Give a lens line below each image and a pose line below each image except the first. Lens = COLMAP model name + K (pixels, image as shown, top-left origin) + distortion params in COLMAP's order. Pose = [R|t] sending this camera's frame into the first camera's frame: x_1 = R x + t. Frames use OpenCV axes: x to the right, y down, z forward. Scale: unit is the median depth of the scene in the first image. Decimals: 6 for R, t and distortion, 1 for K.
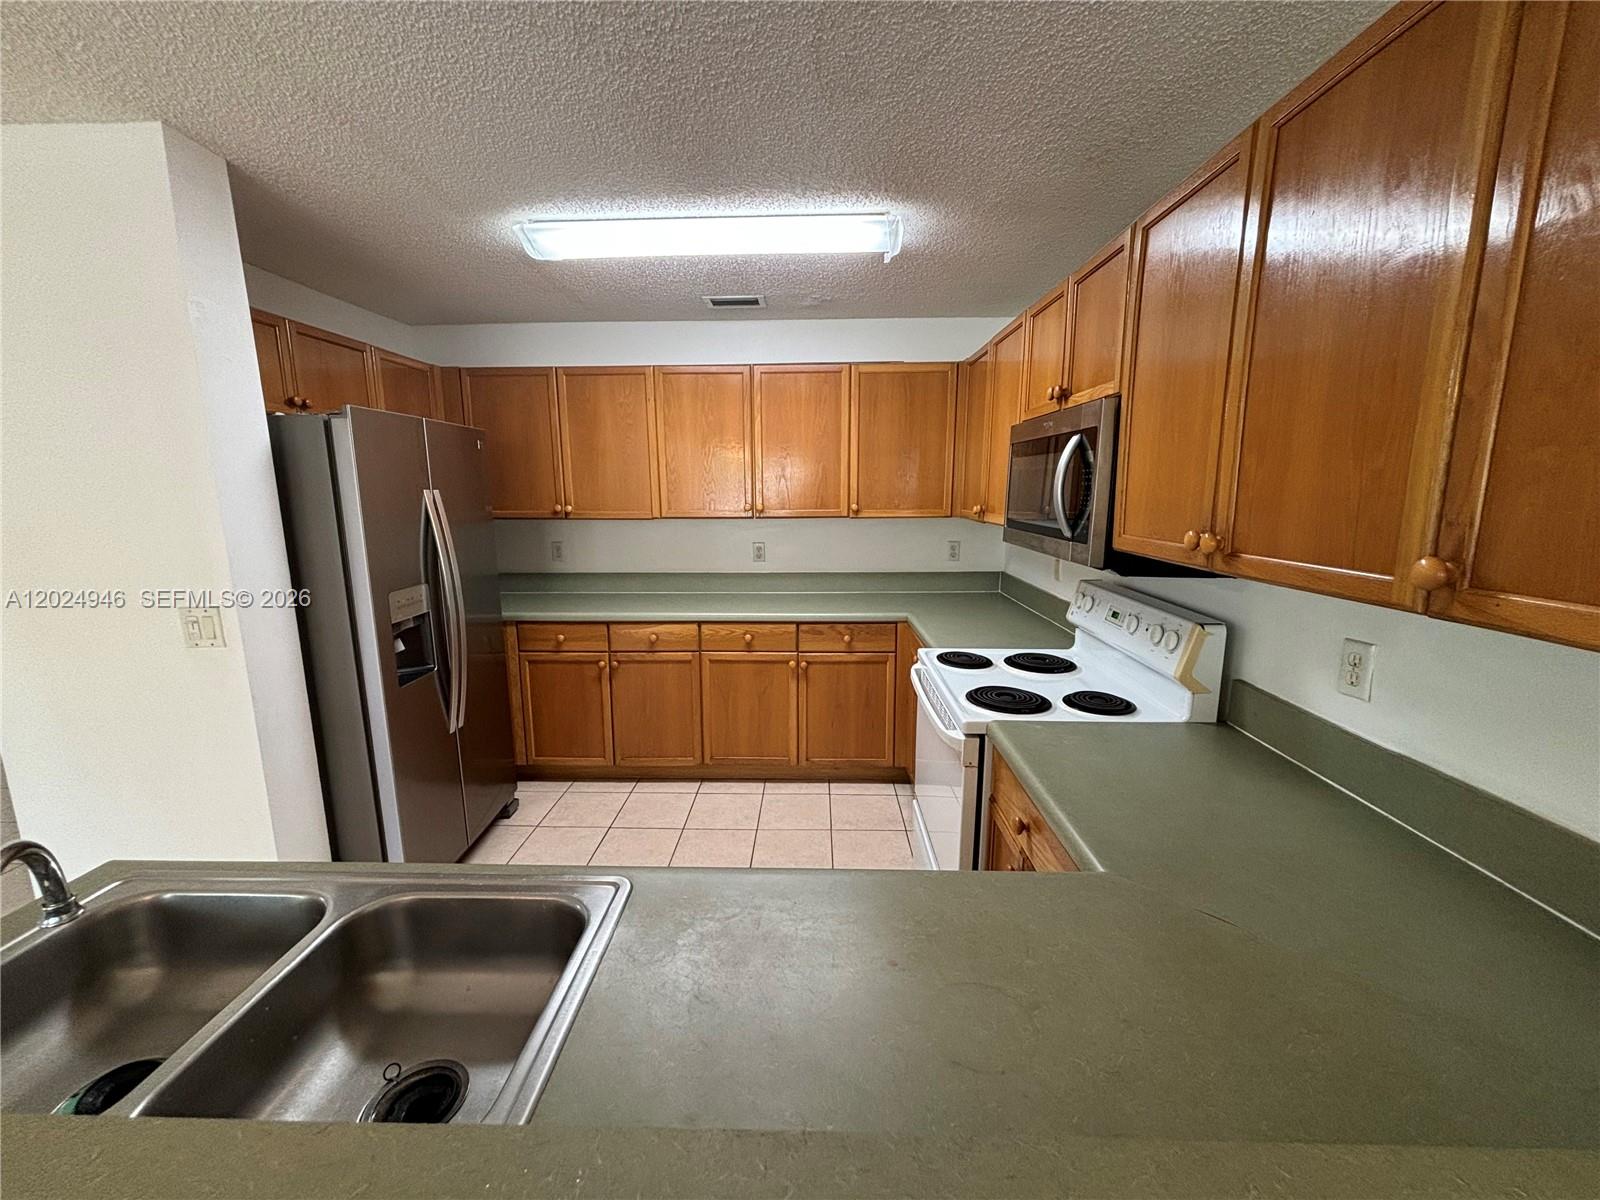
lens RADIAL K [[647.9, 0, 798.2], [0, 647.9, 603.6], [0, 0, 1]] dist [0.004041, -0.000561]
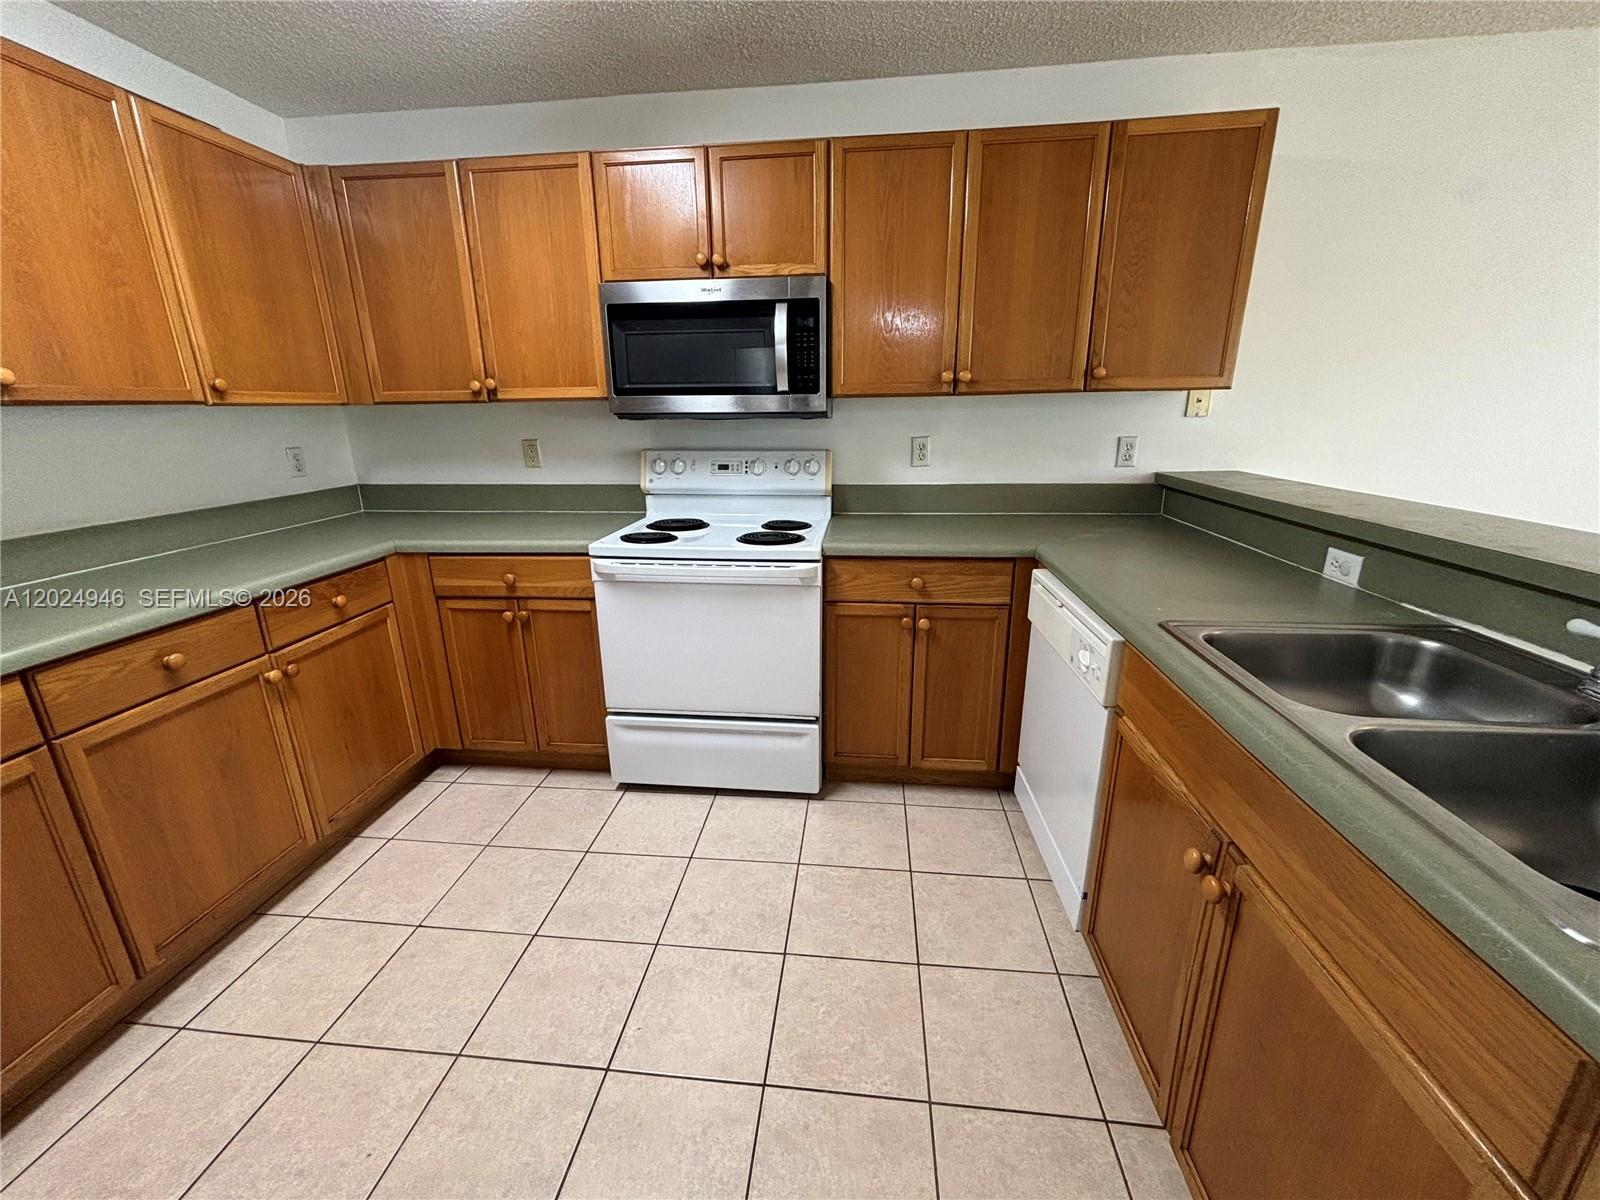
lens RADIAL K [[647.9, 0, 799.9], [0, 647.9, 599.5], [0, 0, 1]] dist [0.004041, -0.000561]
pose [[0.078849, -0.285048, 0.955265, -0.548624], [0.192172, 0.944621, 0.266009, -0.032246], [-0.978189, 0.162600, 0.129260, 0.552719]]
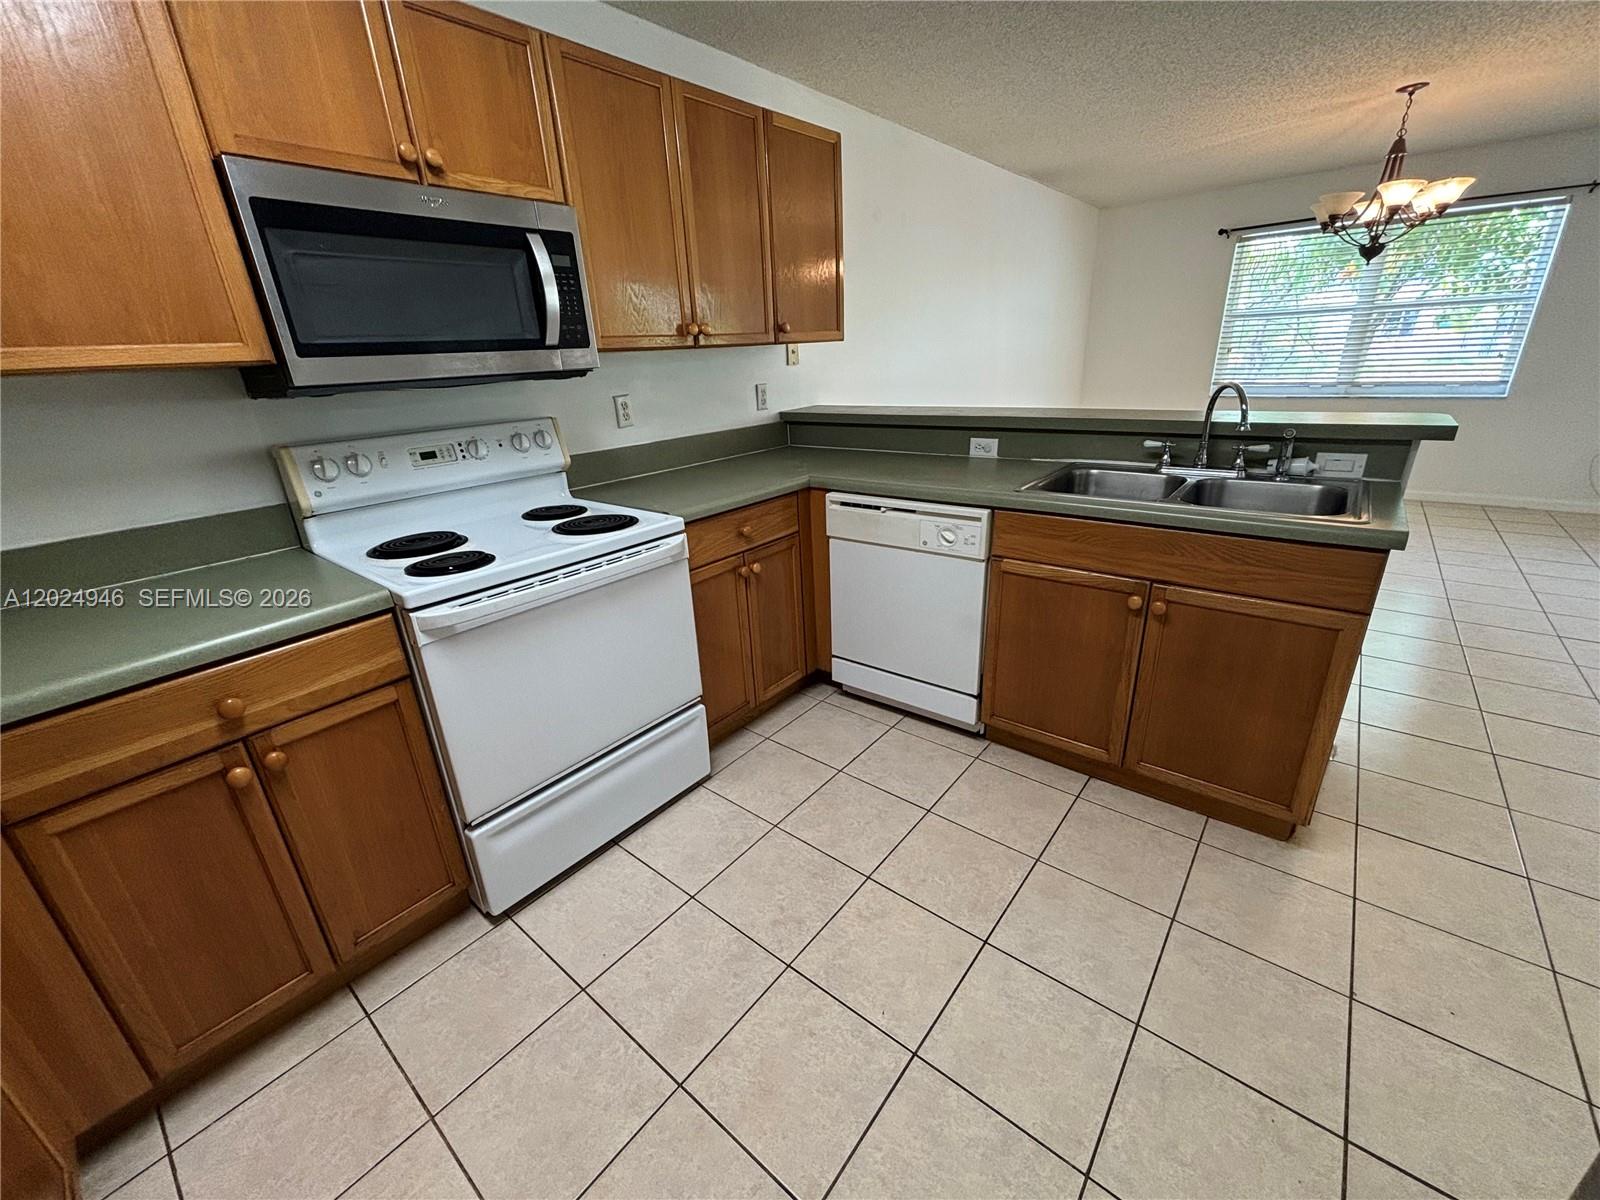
lens RADIAL K [[647.9, 0, 792.8], [0, 647.9, 598.7], [0, 0, 1]] dist [0.004041, -0.000561]
pose [[-0.789567, -0.185320, 0.585014, -0.337198], [0.155471, 0.861801, 0.482833, -0.121710], [-0.593644, 0.472181, -0.651638, 1.021501]]
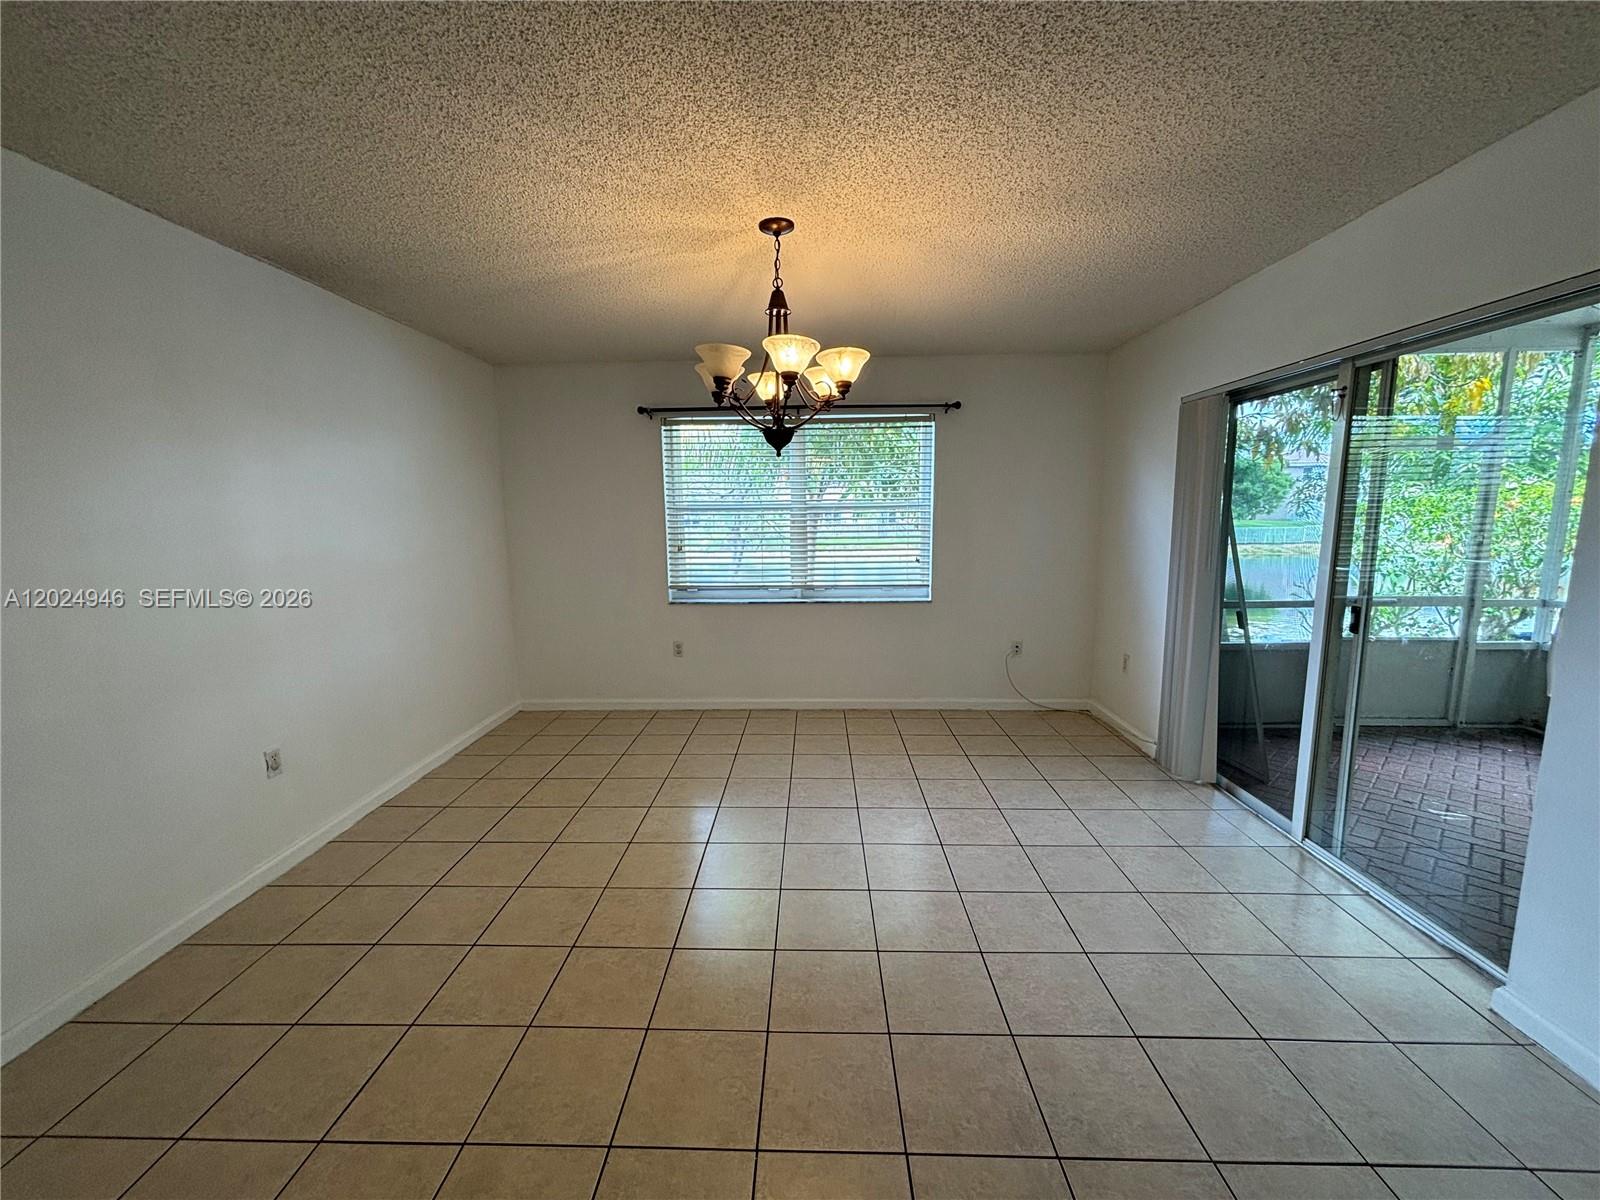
lens RADIAL K [[647.9, 0, 798.1], [0, 647.9, 604.0], [0, 0, 1]] dist [0.004041, -0.000561]
pose [[-0.999930, 0.011439, 0.003022, -0.385714], [0.011804, 0.946988, 0.321053, 0.013038], [0.000811, 0.321066, -0.947056, 0.115390]]
